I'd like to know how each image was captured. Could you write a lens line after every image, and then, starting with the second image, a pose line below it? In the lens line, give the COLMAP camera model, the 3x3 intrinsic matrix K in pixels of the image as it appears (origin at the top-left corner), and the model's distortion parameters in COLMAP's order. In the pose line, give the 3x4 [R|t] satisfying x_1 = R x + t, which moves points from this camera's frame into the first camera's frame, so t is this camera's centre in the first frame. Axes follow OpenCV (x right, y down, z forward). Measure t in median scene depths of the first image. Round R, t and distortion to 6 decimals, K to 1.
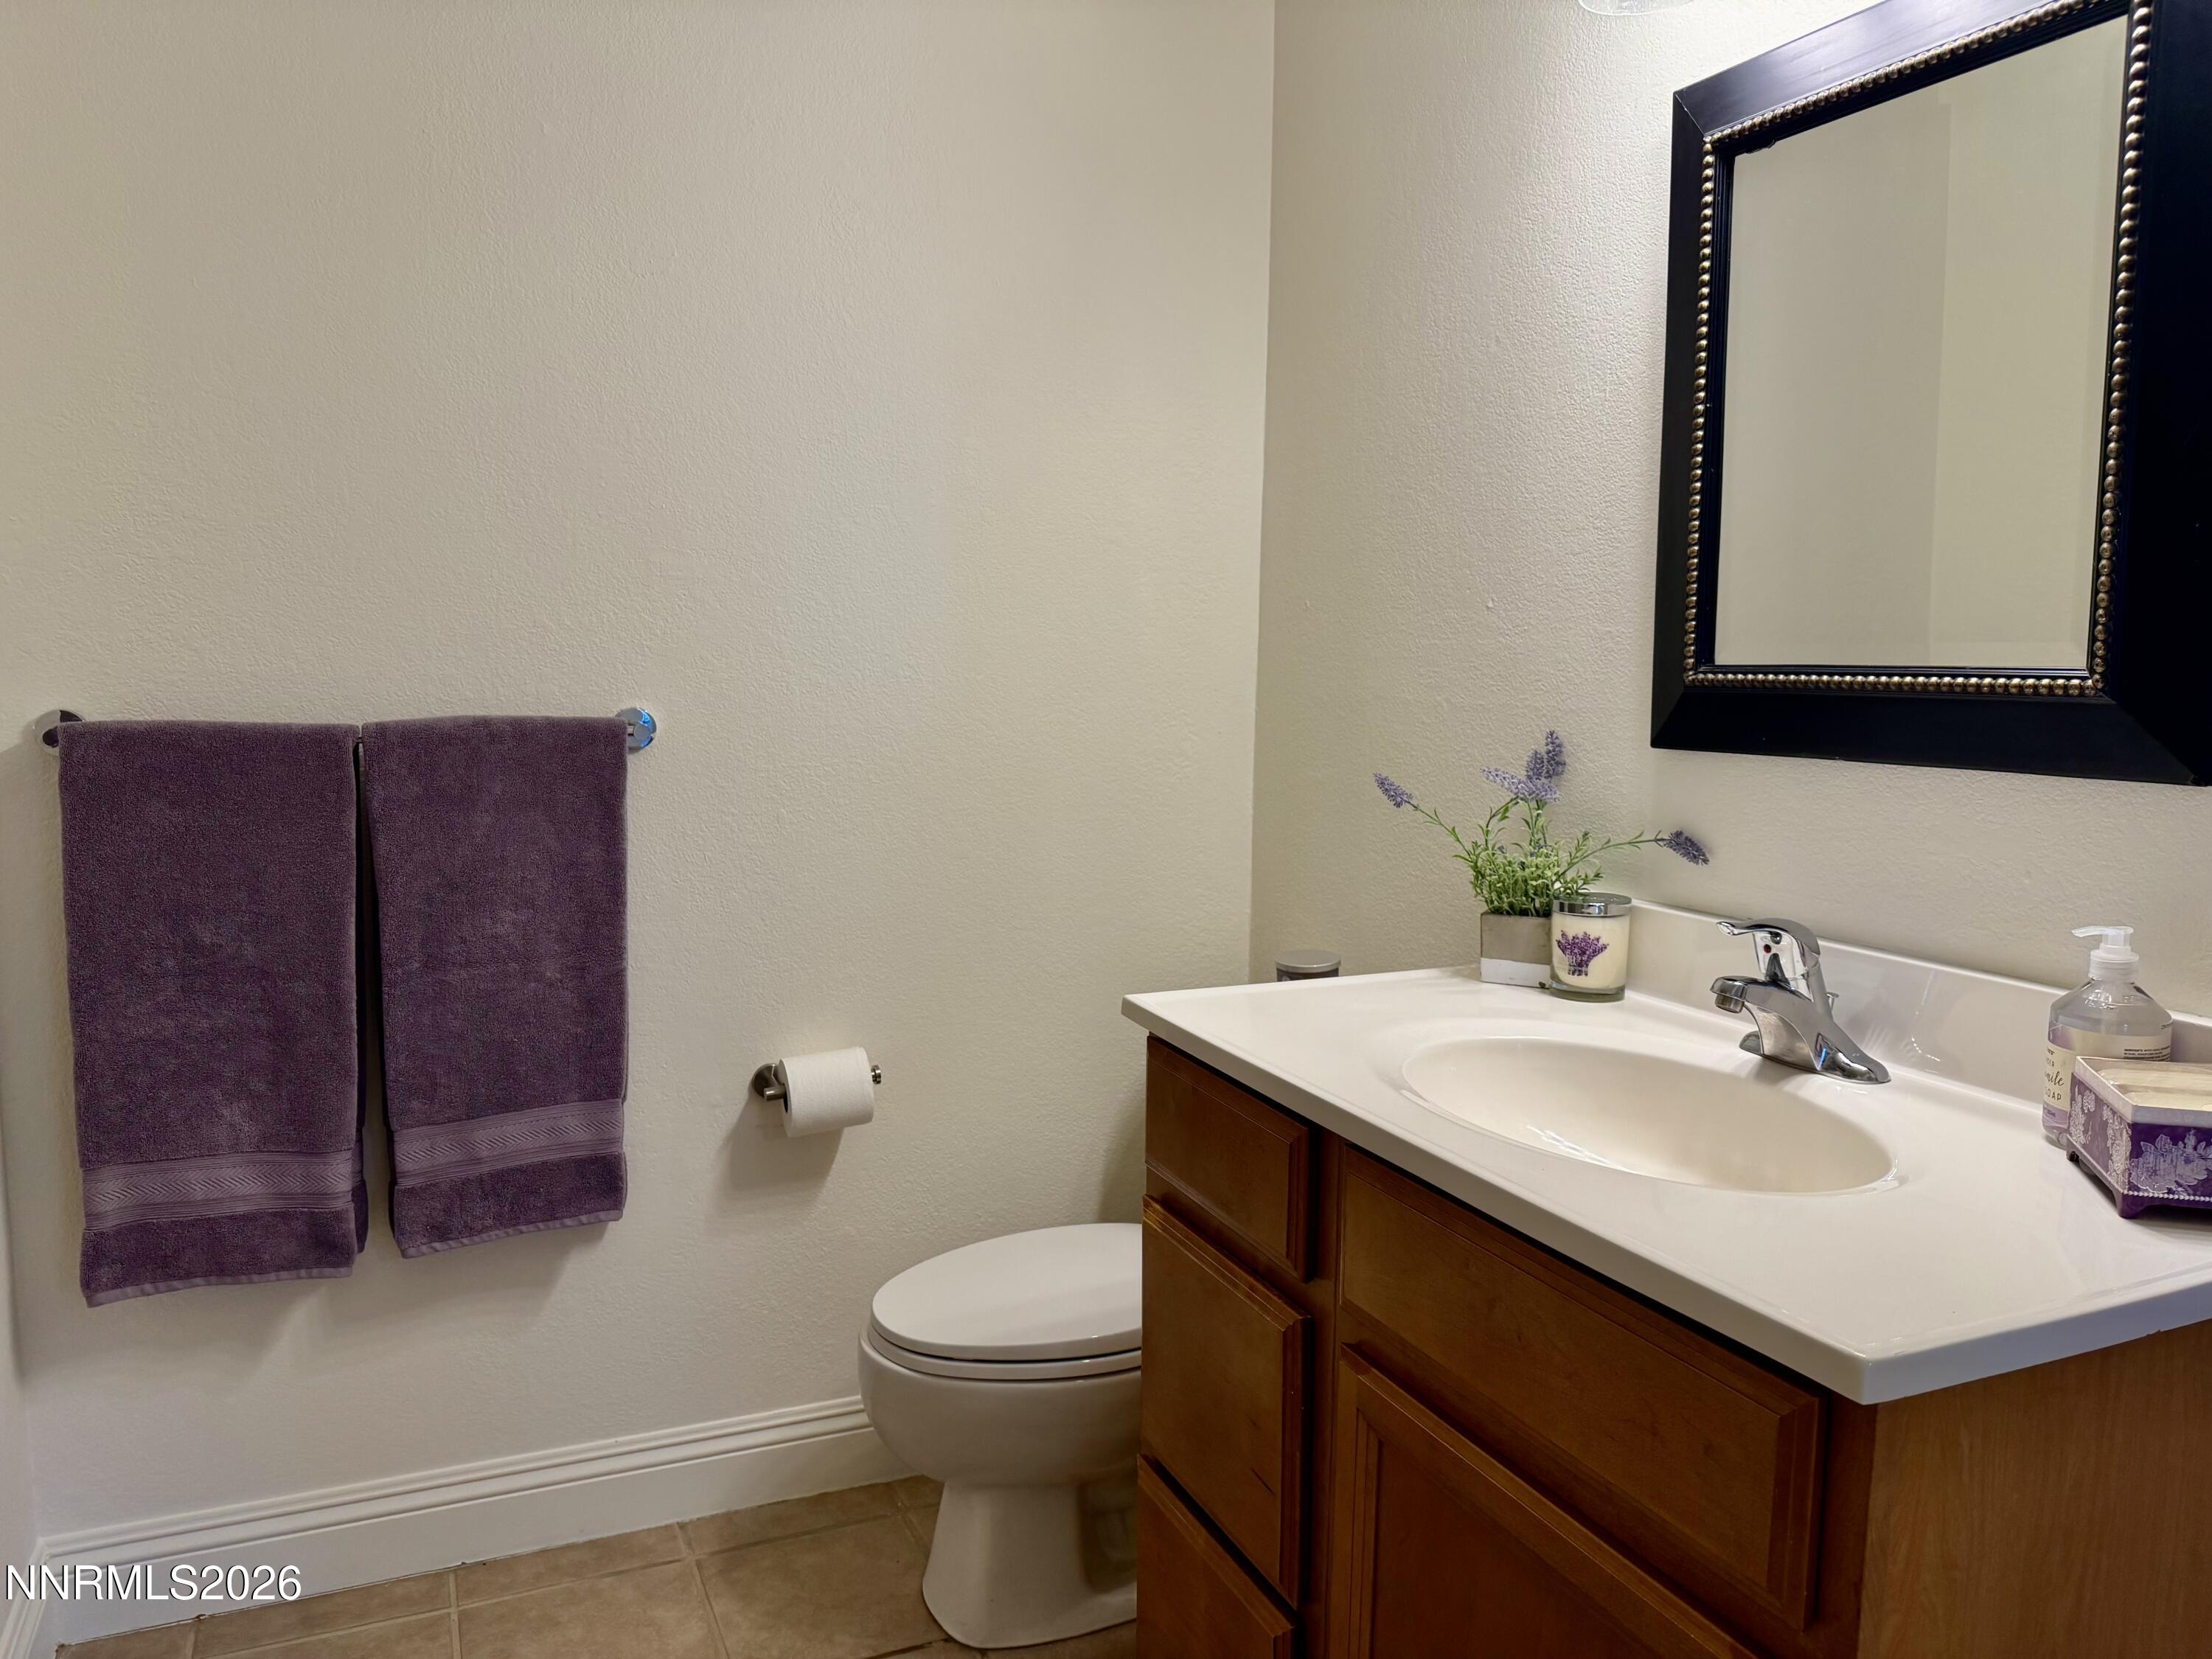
lens RADIAL K [[1540.3, 0, 1091.1], [0, 1540.3, 840.9], [0, 0, 1]] dist [0.055784, -0.075257]
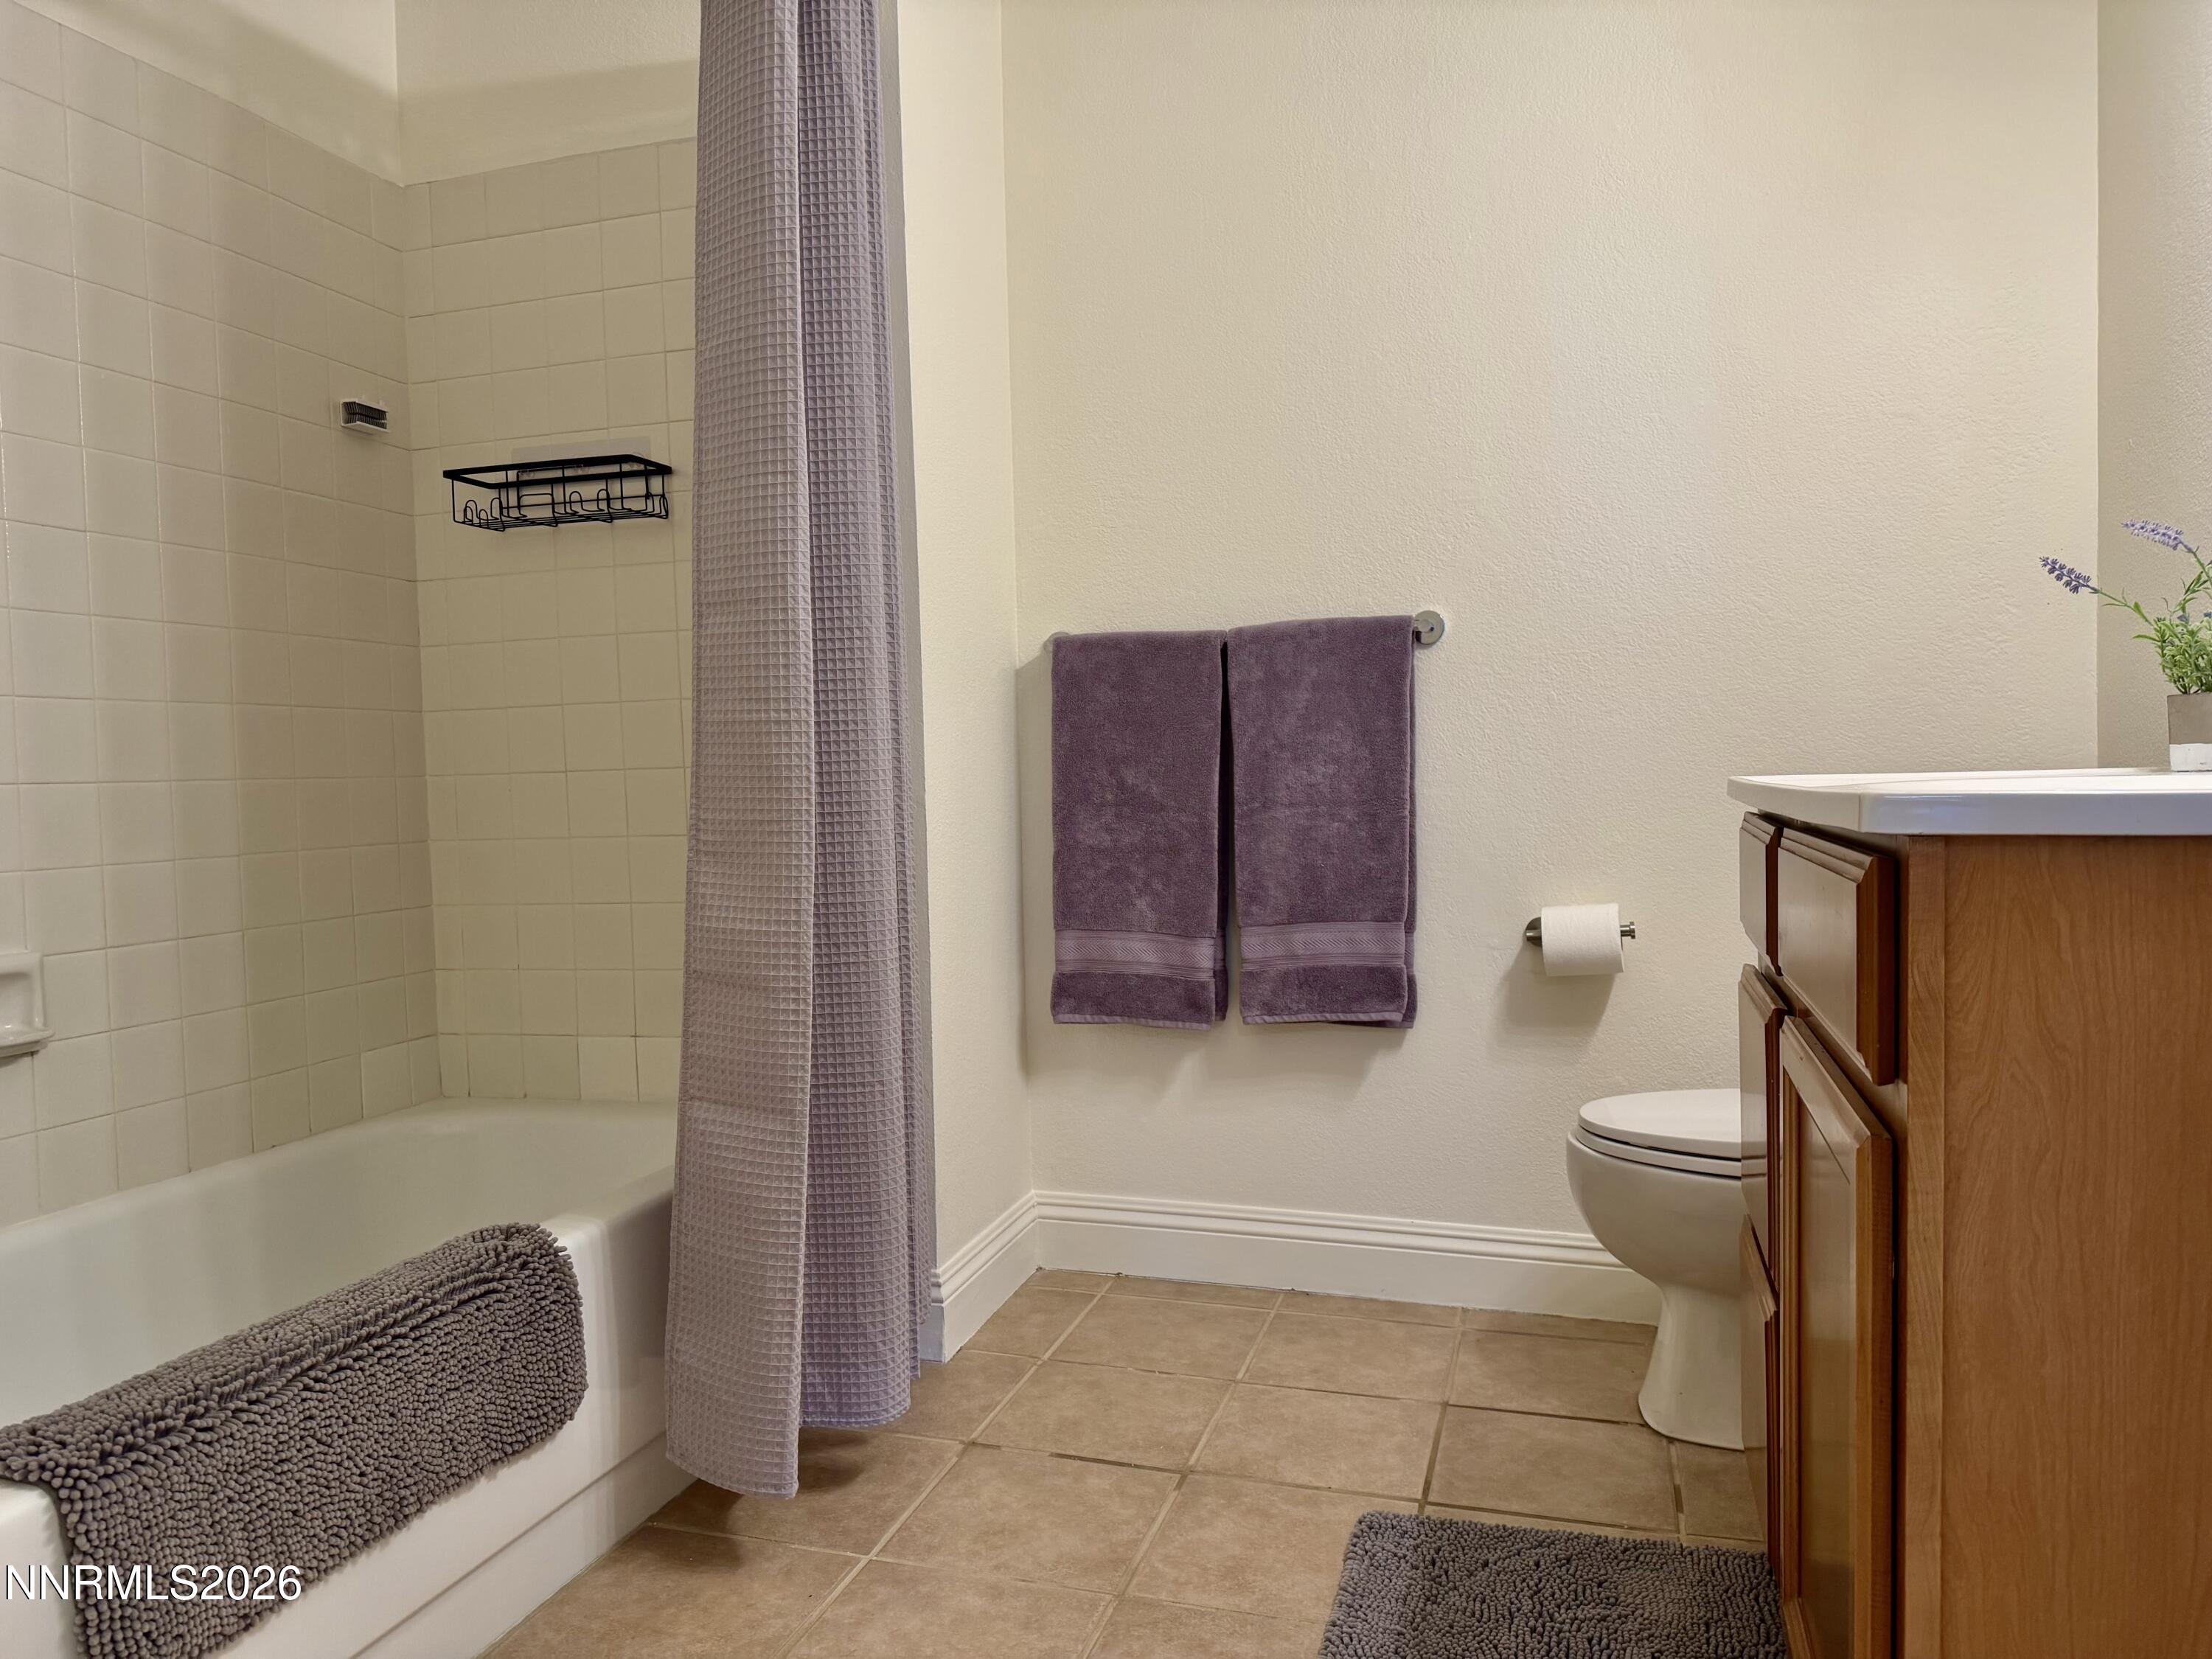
lens RADIAL K [[1540.3, 0, 1097.6], [0, 1540.3, 817.8], [0, 0, 1]] dist [0.055784, -0.075257]
pose [[0.744008, -0.014400, -0.668015, 0.351043], [-0.046361, 0.996246, -0.073110, 0.192802], [0.666560, 0.085365, 0.740547, -0.081553]]
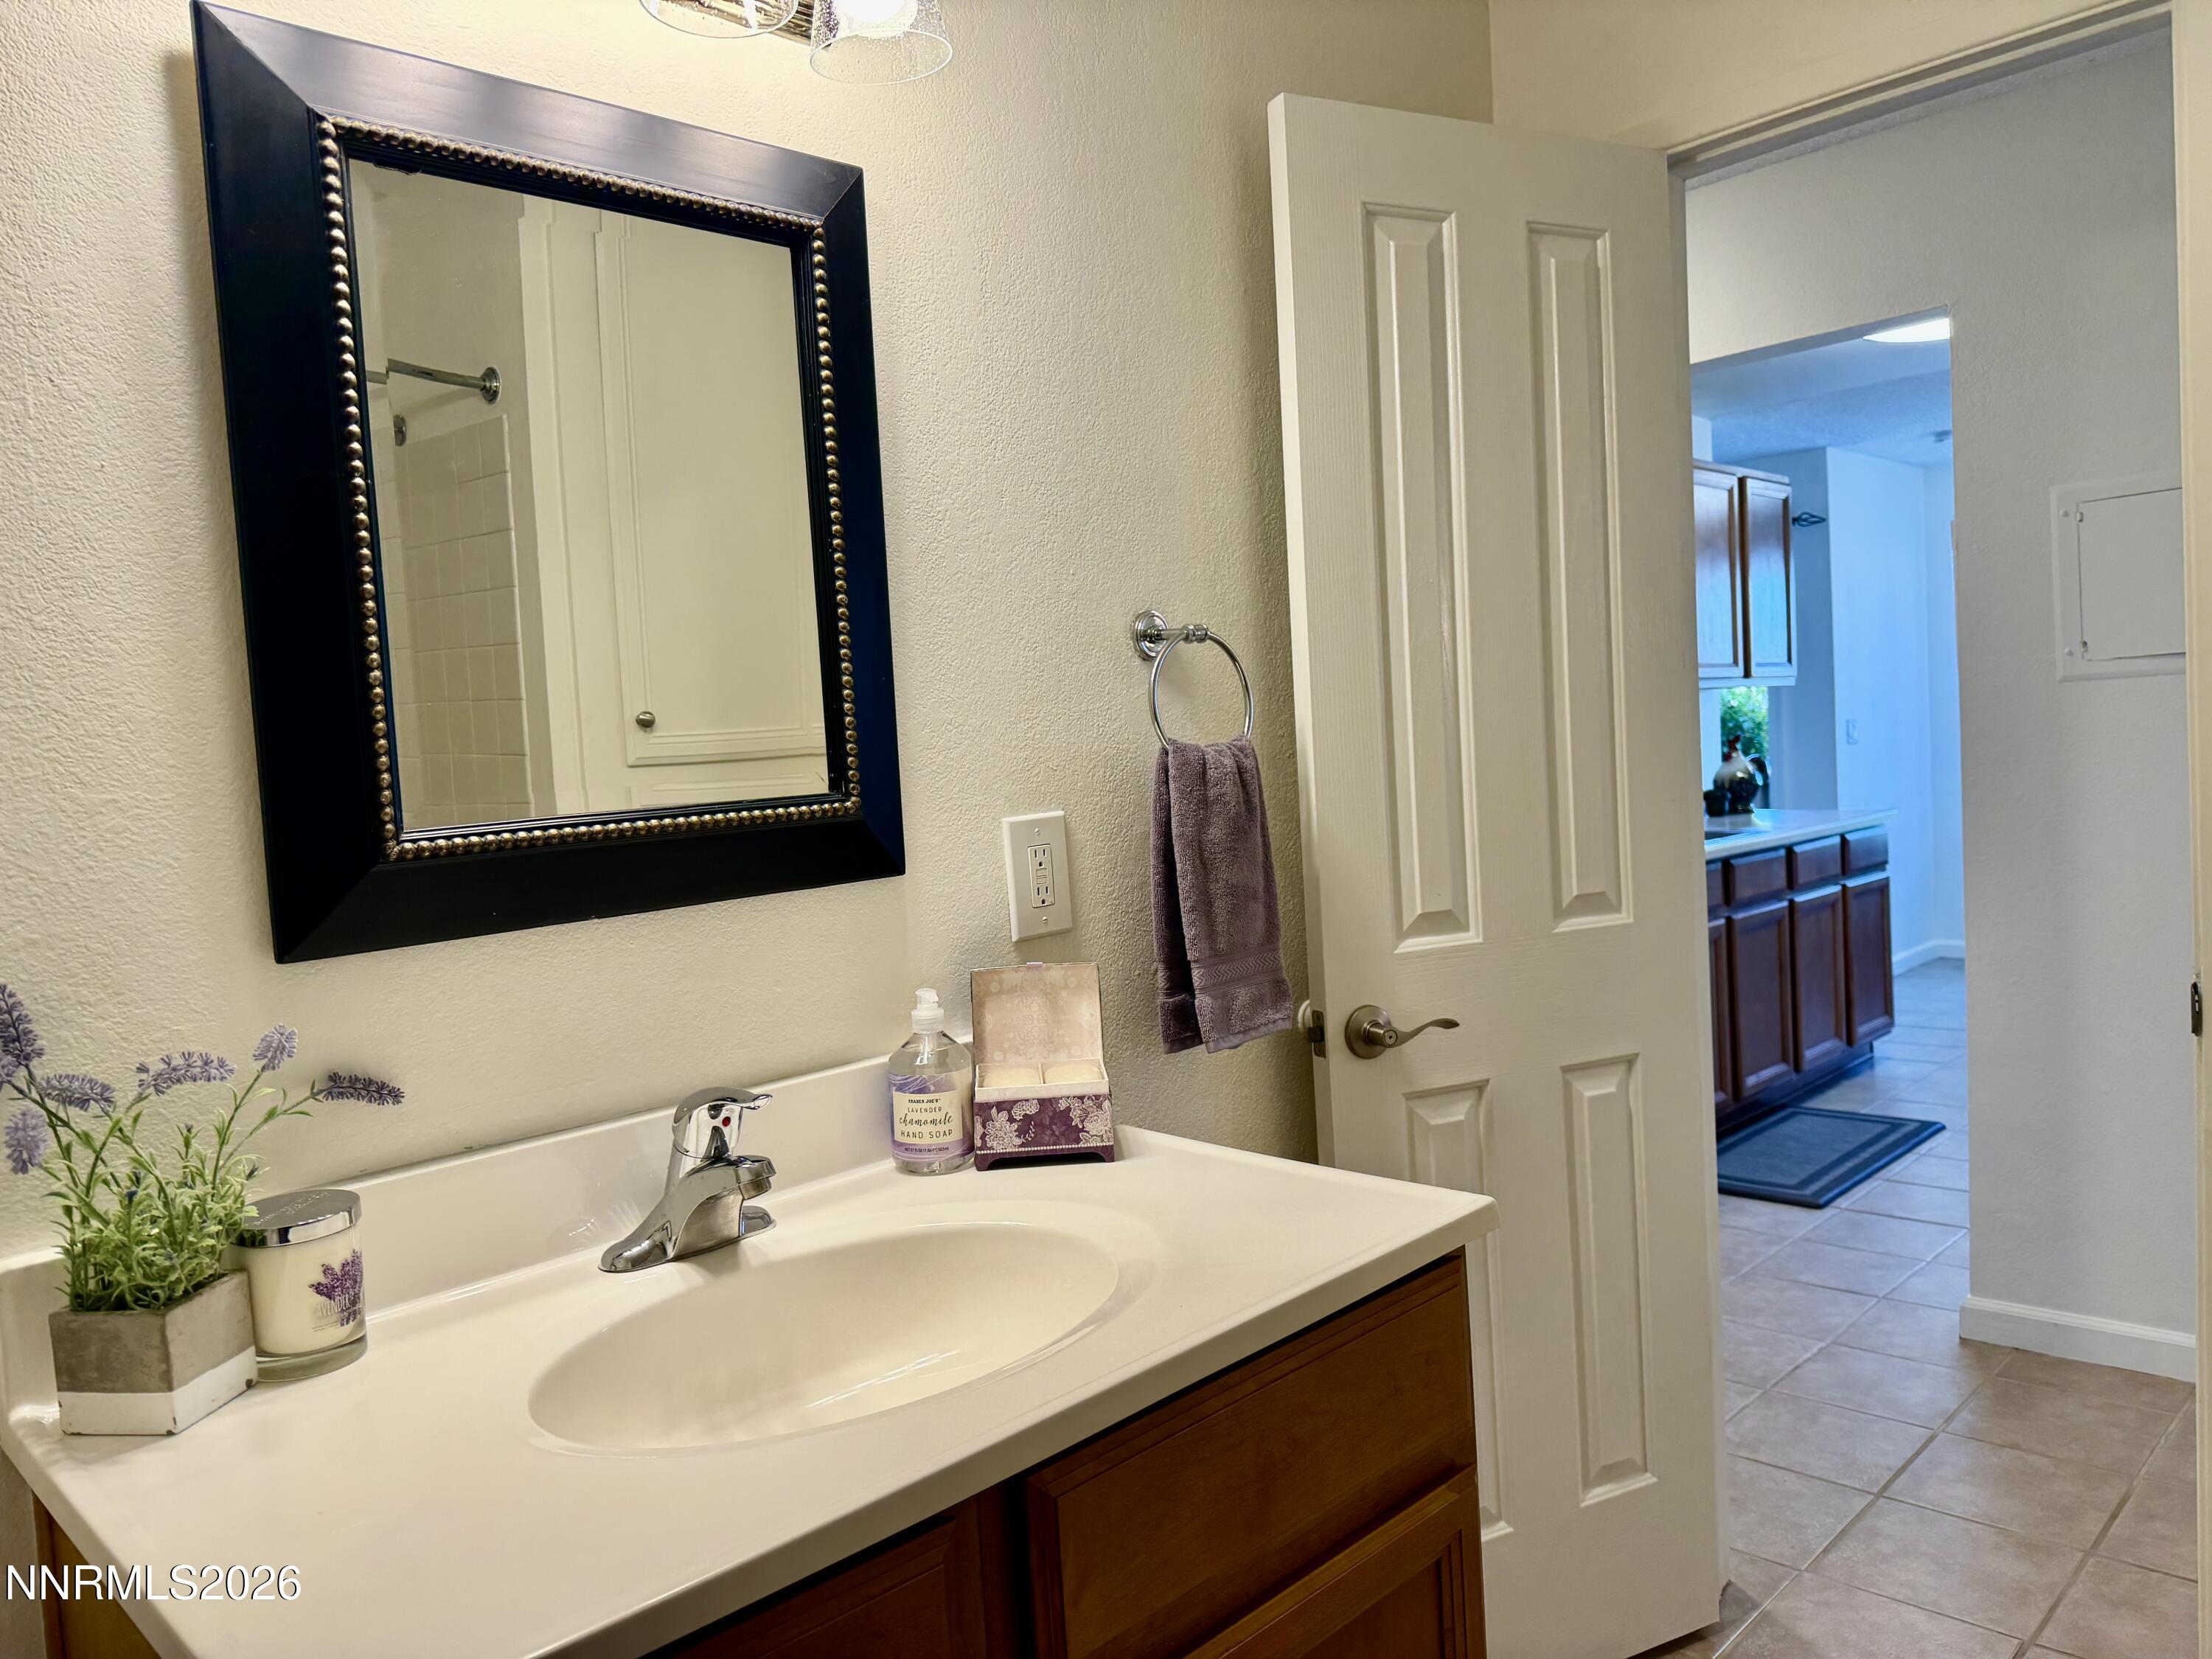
lens RADIAL K [[1540.3, 0, 1086.6], [0, 1540.3, 838.6], [0, 0, 1]] dist [0.055784, -0.075257]
pose [[-0.346604, -0.046030, 0.936882, -0.967259], [0.177643, 0.977499, 0.113745, -0.320070], [-0.921037, 0.205854, -0.330628, 2.234542]]
